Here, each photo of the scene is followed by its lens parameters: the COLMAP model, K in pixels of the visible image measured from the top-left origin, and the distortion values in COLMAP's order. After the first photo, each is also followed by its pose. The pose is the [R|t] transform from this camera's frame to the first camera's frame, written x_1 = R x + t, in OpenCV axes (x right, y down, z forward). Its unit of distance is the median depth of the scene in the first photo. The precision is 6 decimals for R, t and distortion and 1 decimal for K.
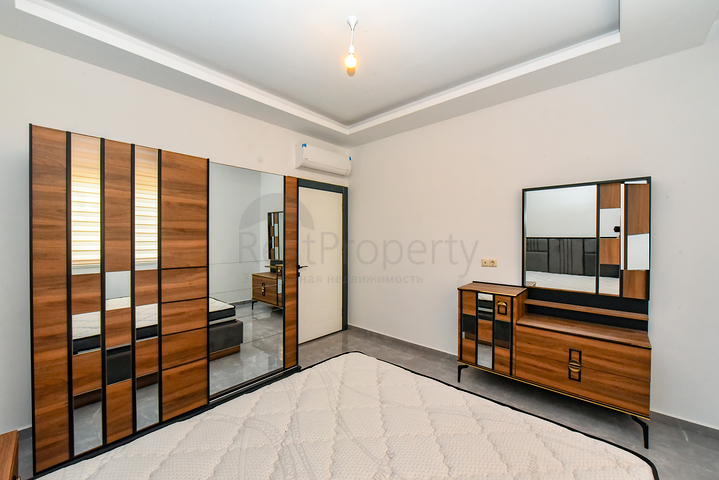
lens RADIAL K [[286.0, 0, 359.5], [0, 286.0, 240.0], [0, 0, 1]] dist [-0.008161, -0.000637]
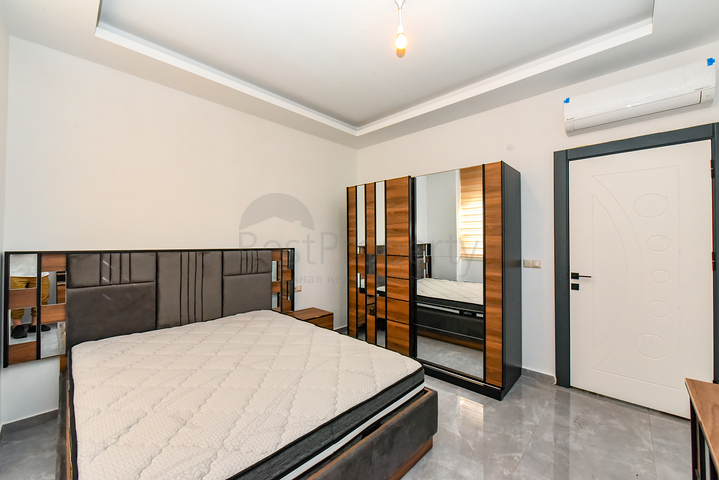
lens RADIAL K [[286.0, 0, 359.5], [0, 286.0, 240.0], [0, 0, 1]] dist [-0.008161, -0.000637]
pose [[-0.034124, -0.006013, -0.999400, 0.899804], [-0.008442, 0.999948, -0.005728, 0.028782], [0.999382, 0.008242, -0.034173, 0.902279]]
